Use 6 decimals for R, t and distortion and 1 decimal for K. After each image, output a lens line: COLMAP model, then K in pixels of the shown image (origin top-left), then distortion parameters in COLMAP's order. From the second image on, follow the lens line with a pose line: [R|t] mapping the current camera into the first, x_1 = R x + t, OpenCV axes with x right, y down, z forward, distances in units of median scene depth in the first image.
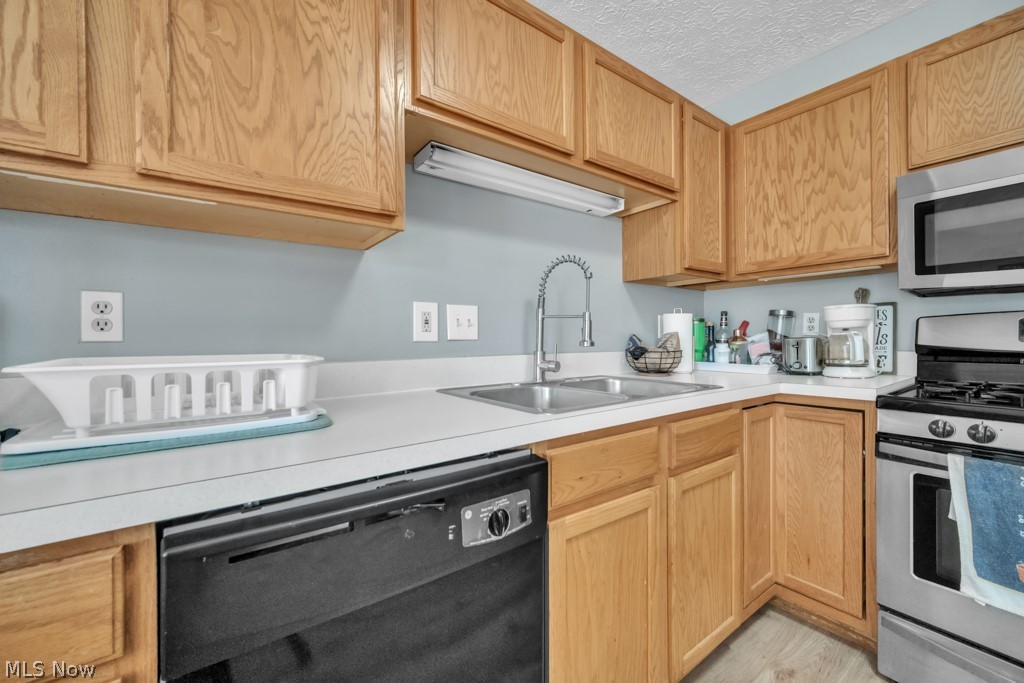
lens RADIAL K [[409.4, 0, 508.9], [0, 409.4, 338.9], [0, 0, 1]] dist [-0.000151, -0.000115]
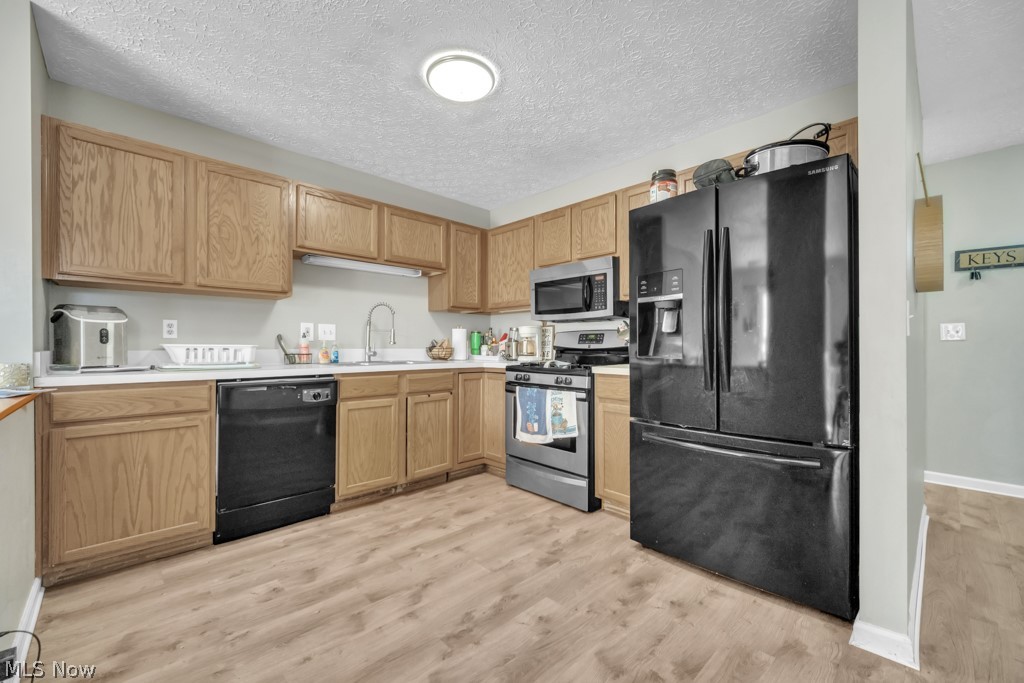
lens RADIAL K [[417.2, 0, 508.7], [0, 417.2, 343.6], [0, 0, 1]] dist [-0.001051, -0.000096]
pose [[0.991055, 0.010221, 0.133064, 0.696256], [-0.009245, 0.999926, -0.007951, 0.034906], [-0.133136, 0.006650, 0.991076, -1.653376]]
